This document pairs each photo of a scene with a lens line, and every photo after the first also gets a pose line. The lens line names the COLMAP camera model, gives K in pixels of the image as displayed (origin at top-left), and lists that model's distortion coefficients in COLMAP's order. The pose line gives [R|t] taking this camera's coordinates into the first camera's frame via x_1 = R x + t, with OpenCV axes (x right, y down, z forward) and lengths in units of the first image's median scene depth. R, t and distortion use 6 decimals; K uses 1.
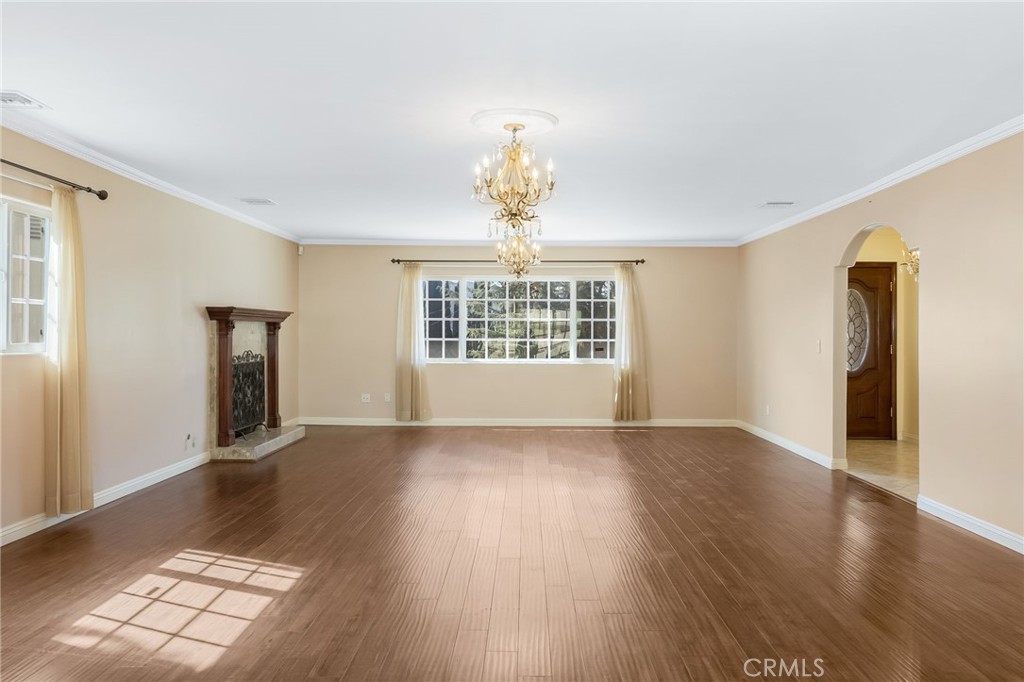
lens RADIAL K [[745.2, 0, 511.6], [0, 745.2, 334.4], [0, 0, 1]] dist [0.005327, 0.001798]
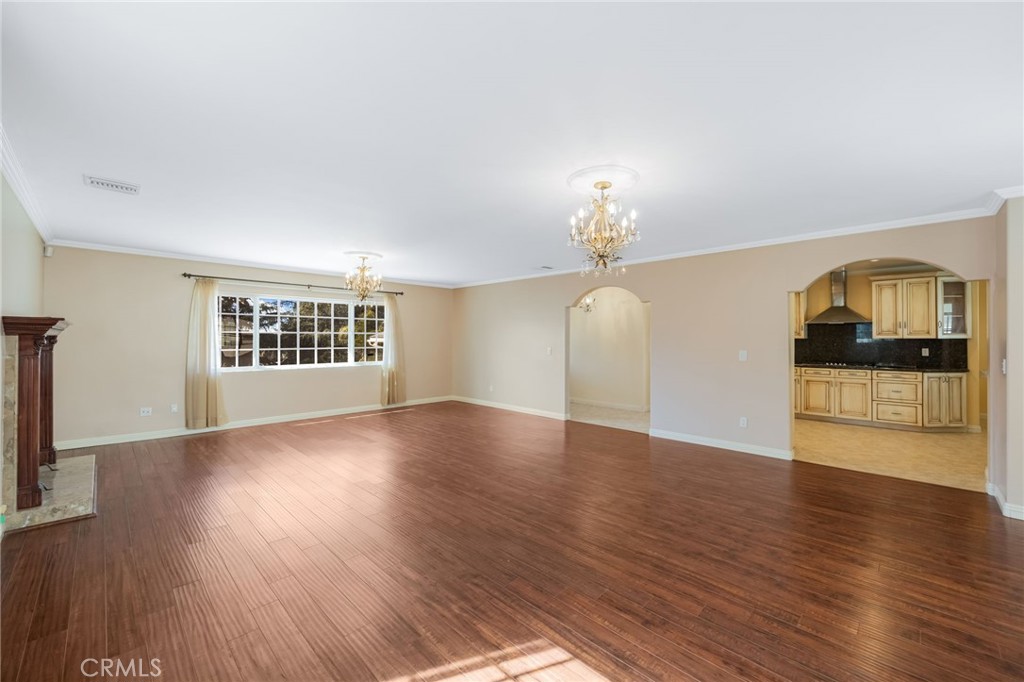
lens RADIAL K [[416.2, 0, 513.1], [0, 416.2, 335.3], [0, 0, 1]] dist [-0.009214, 0.001562]
pose [[0.692782, 0.002416, 0.721143, -0.458060], [0.000961, 0.999990, -0.004274, -0.022075], [-0.721146, 0.003654, 0.692773, 0.493412]]
